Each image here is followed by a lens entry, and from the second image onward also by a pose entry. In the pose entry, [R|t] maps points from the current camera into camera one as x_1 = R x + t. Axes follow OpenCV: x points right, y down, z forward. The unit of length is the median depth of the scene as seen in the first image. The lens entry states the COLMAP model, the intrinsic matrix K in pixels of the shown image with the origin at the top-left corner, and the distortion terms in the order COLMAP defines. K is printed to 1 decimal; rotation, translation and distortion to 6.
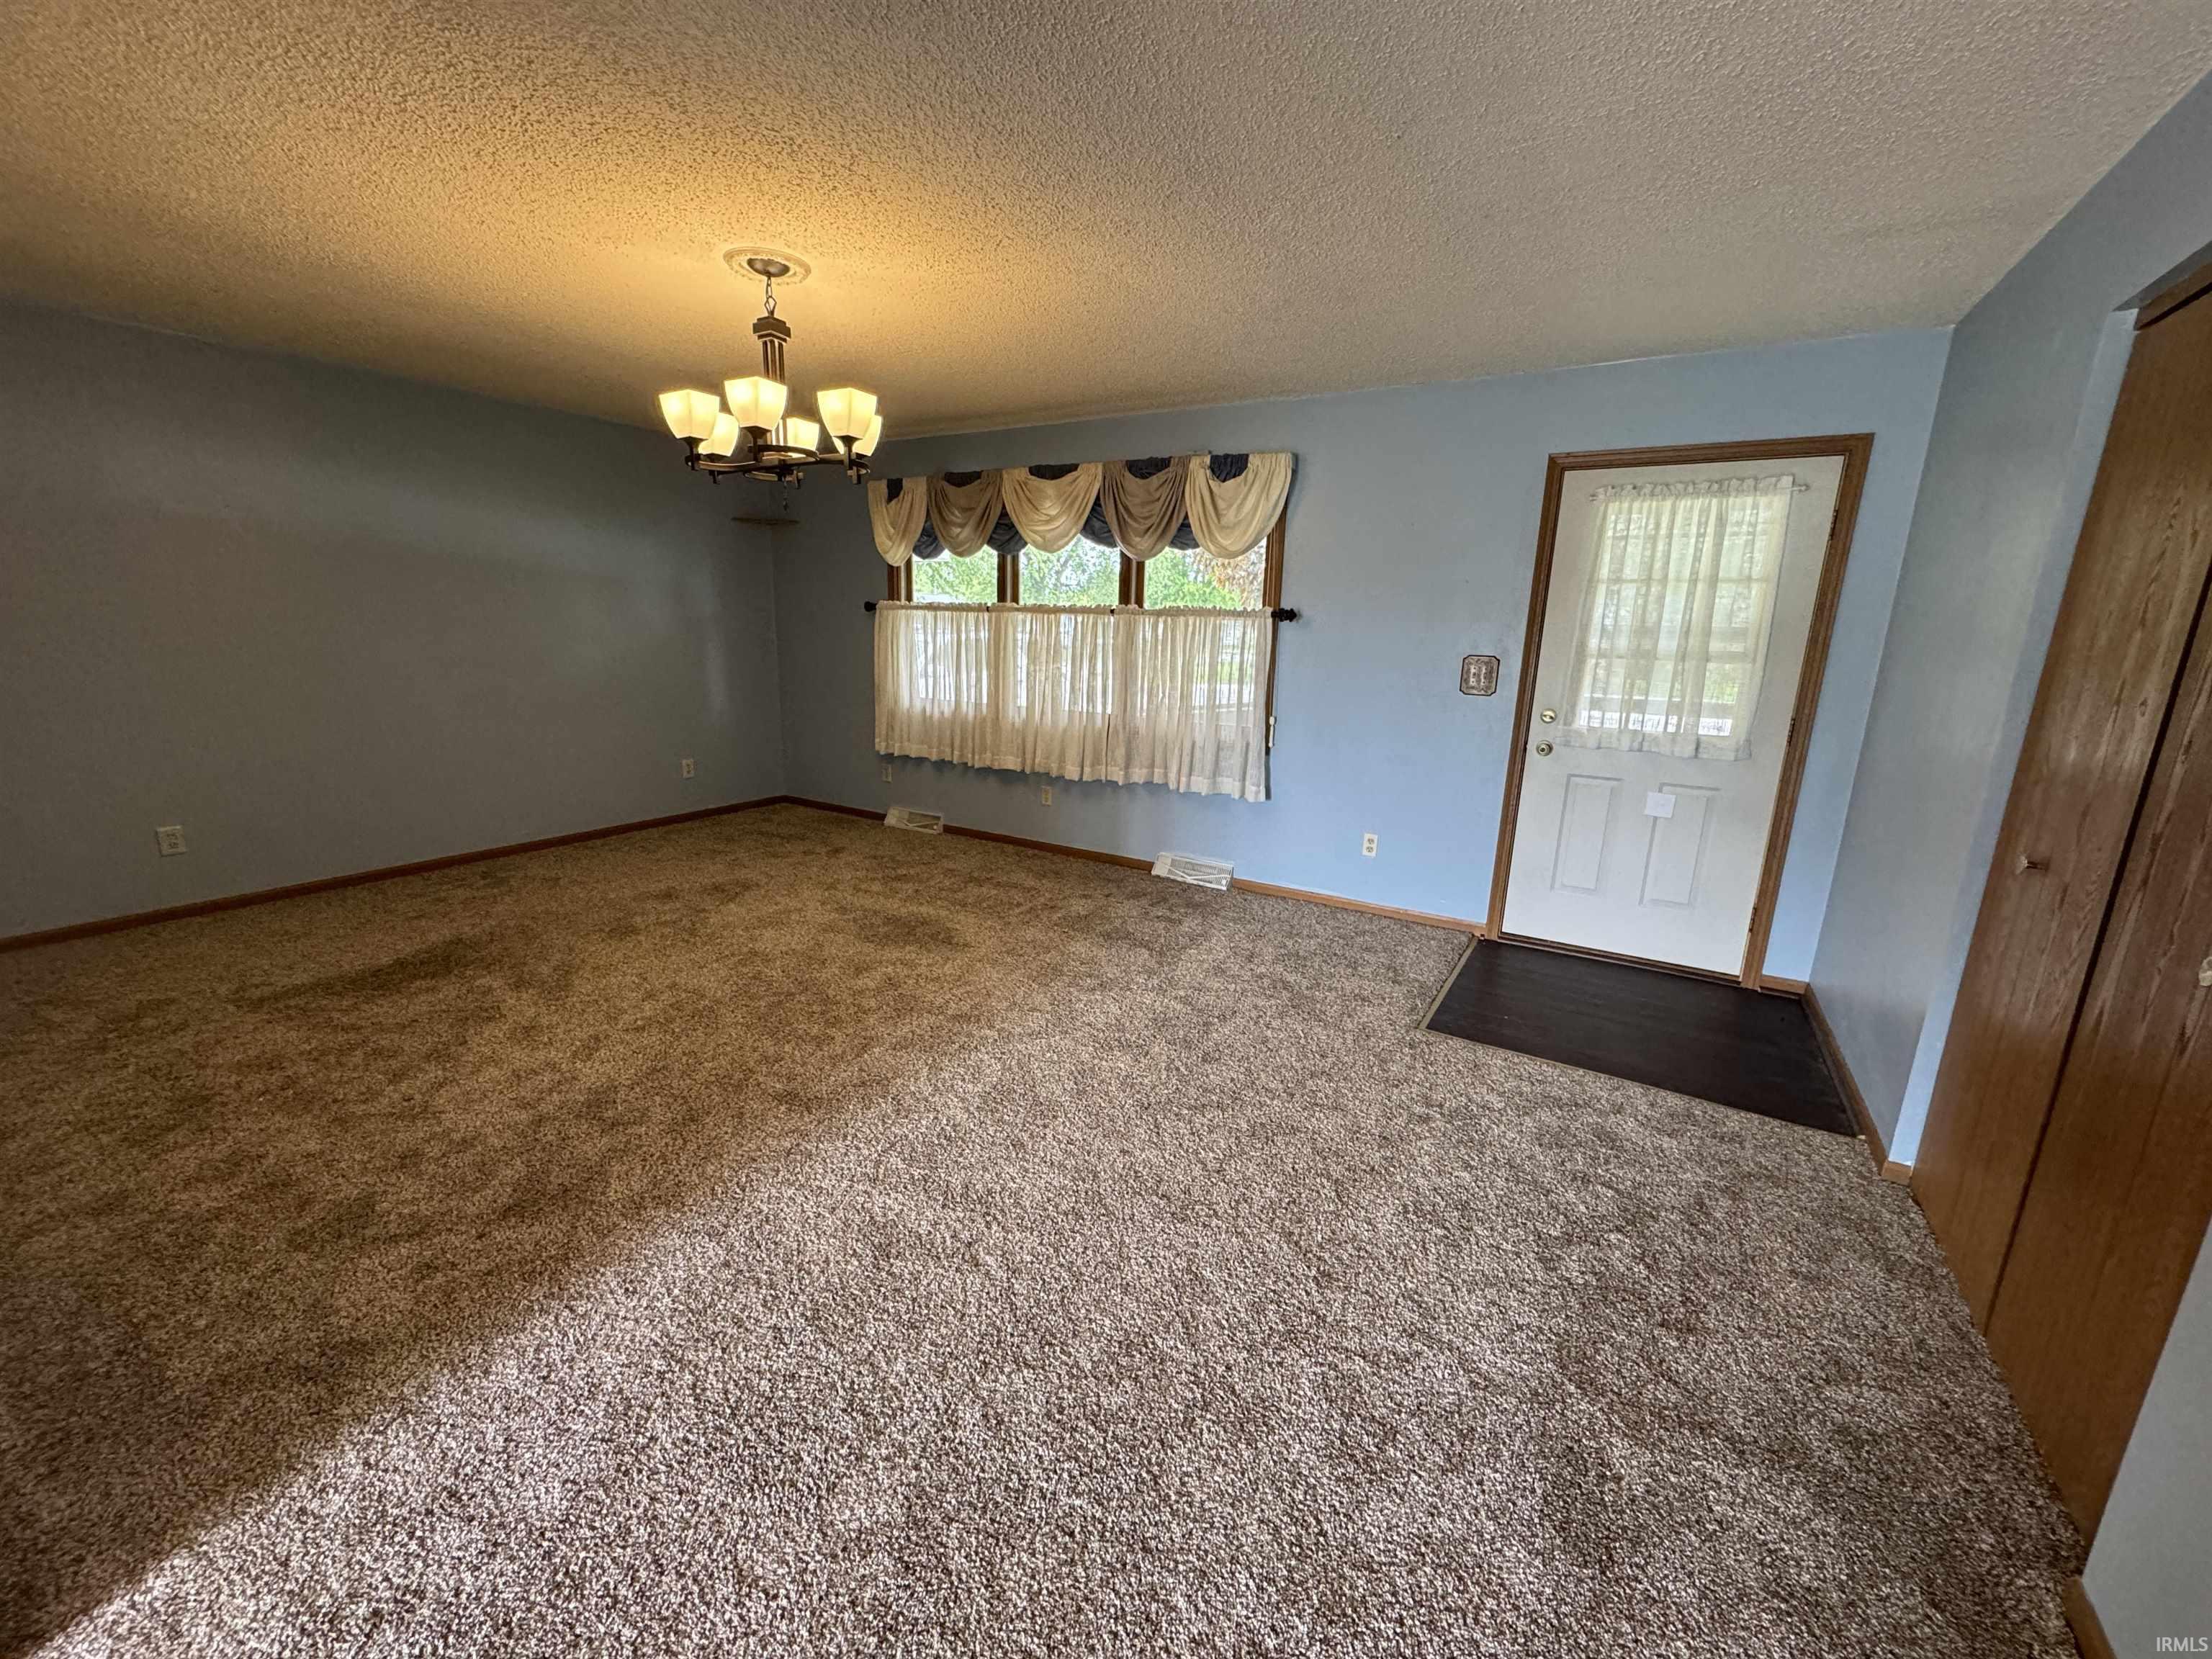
lens RADIAL K [[879.2, 0, 1102.4], [0, 879.2, 820.4], [0, 0, 1]] dist [-0.000763, 0.000084]
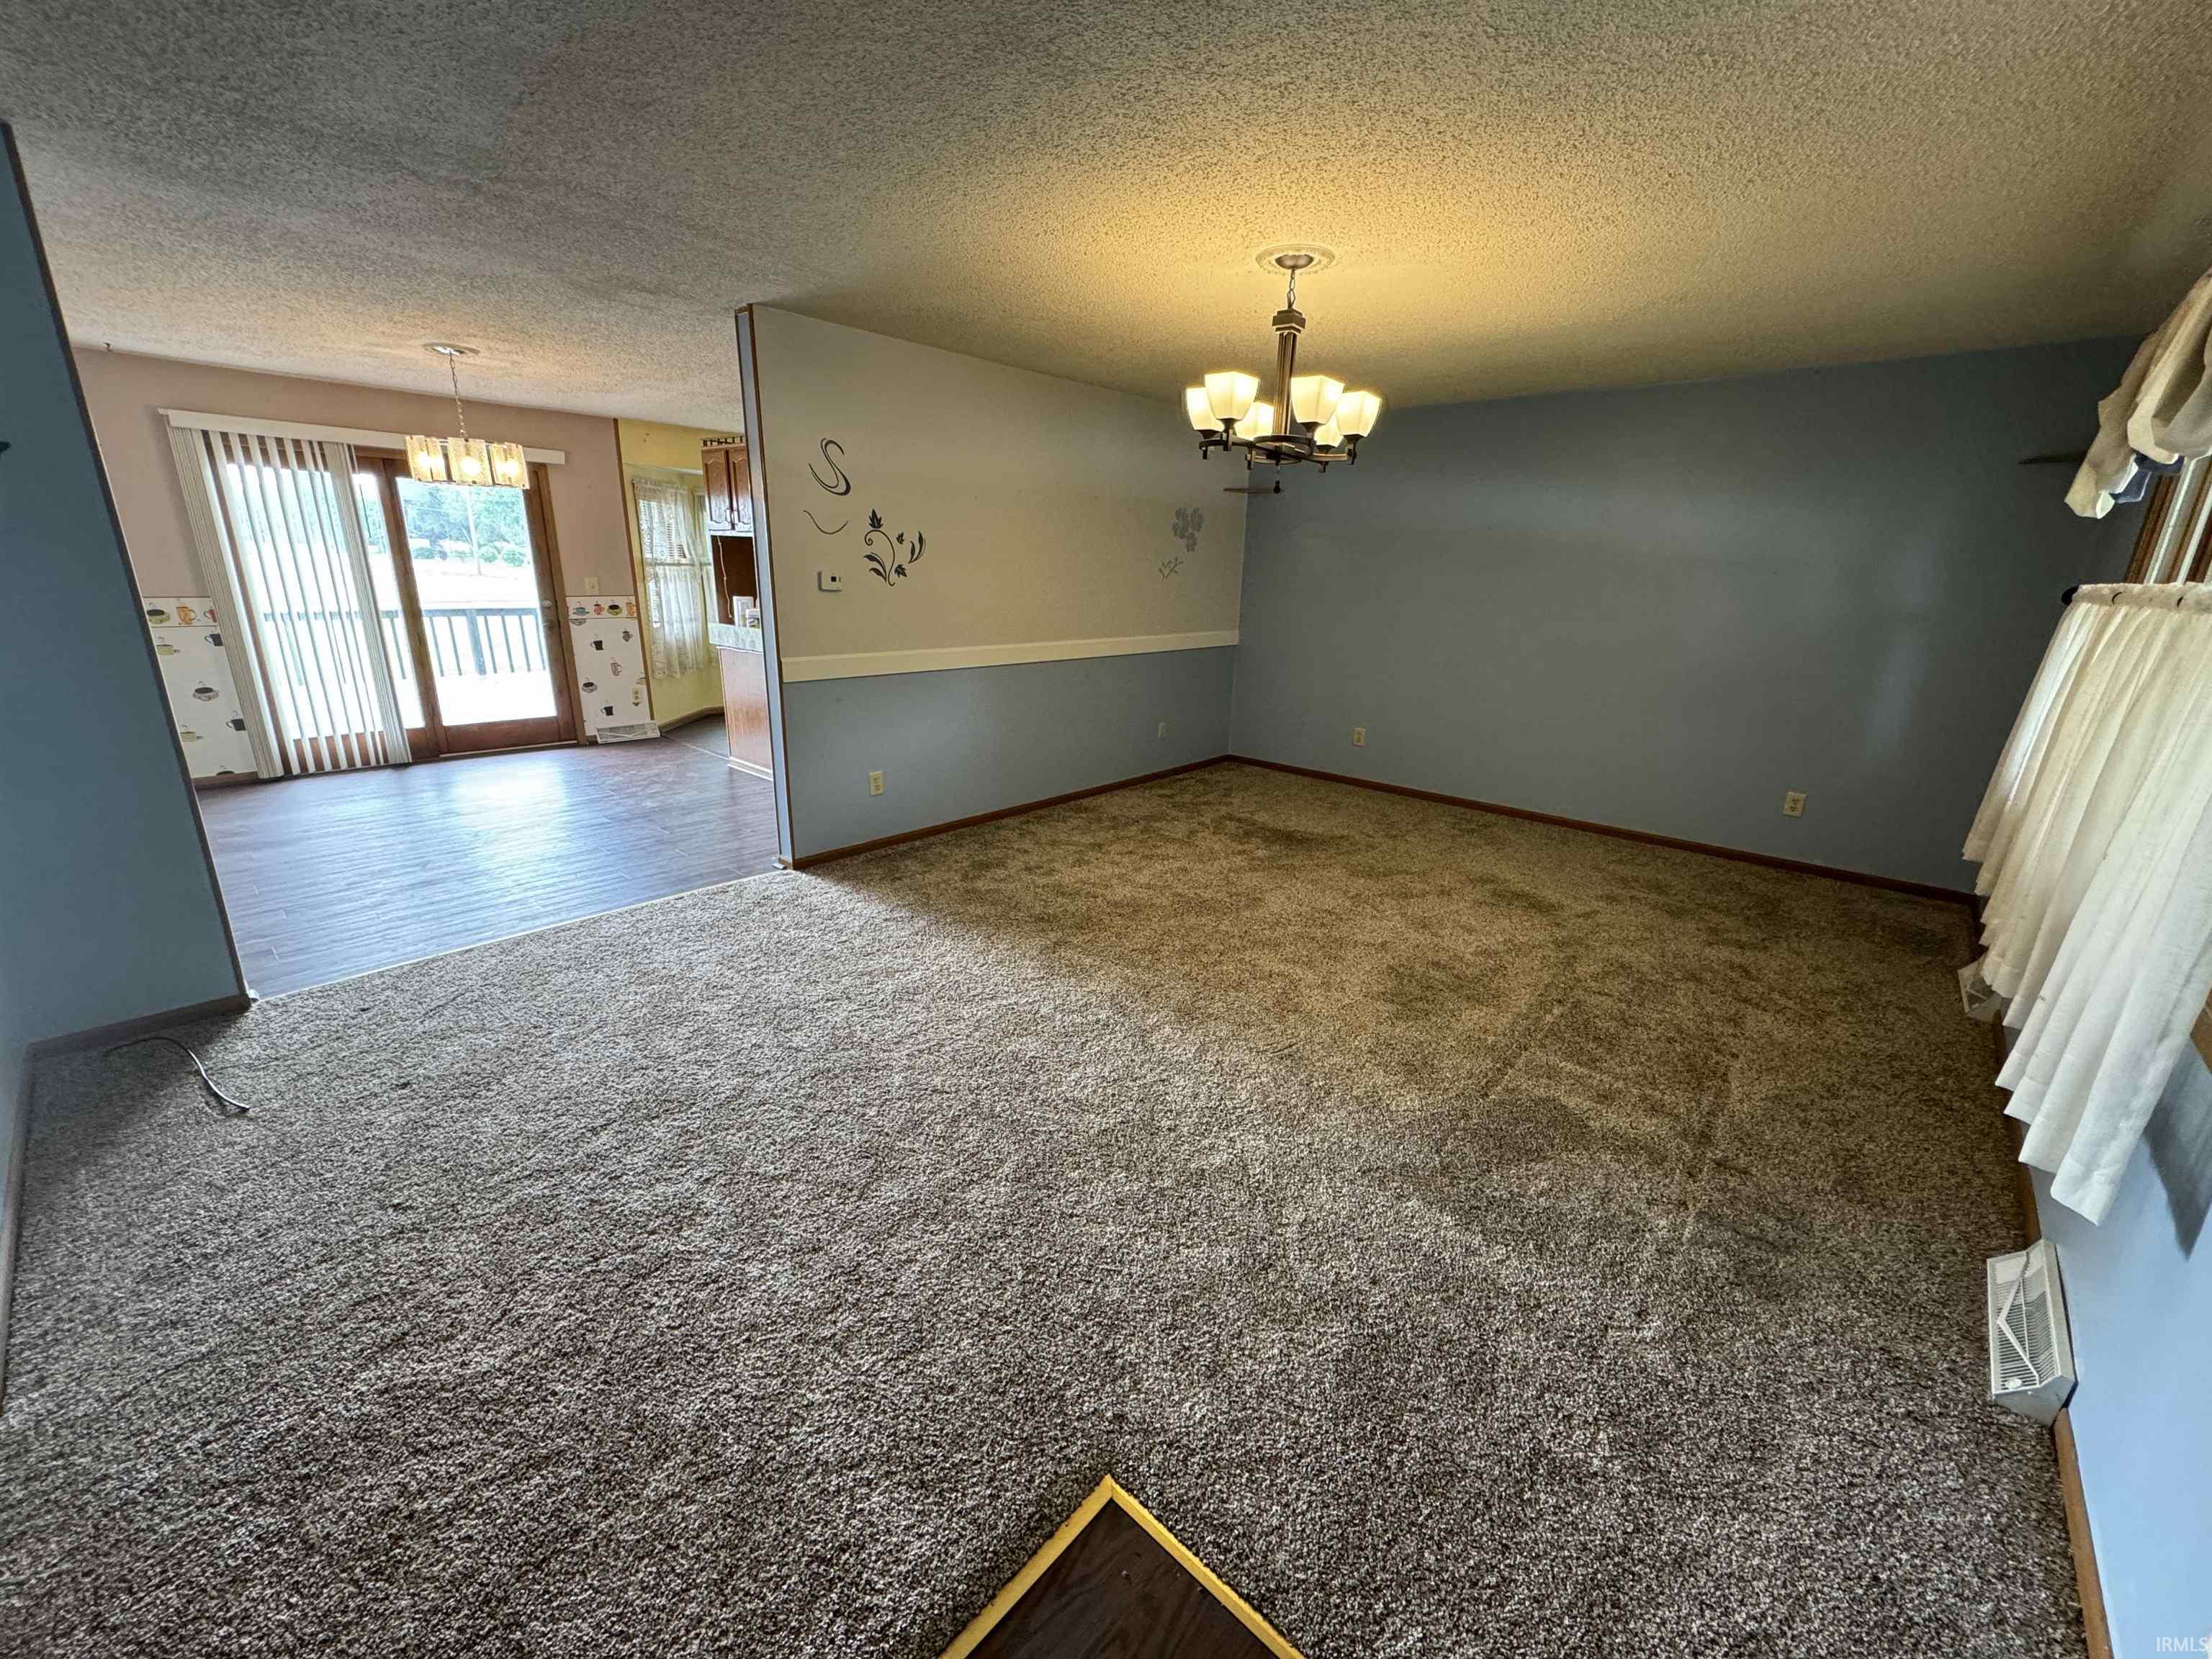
lens RADIAL K [[879.2, 0, 1099.2], [0, 879.2, 846.0], [0, 0, 1]] dist [-0.000763, 0.000084]
pose [[-0.189694, 0.270700, -0.943789, 0.679298], [-0.248628, 0.916669, 0.312893, -0.203333], [0.949842, 0.294007, -0.106583, 0.904784]]
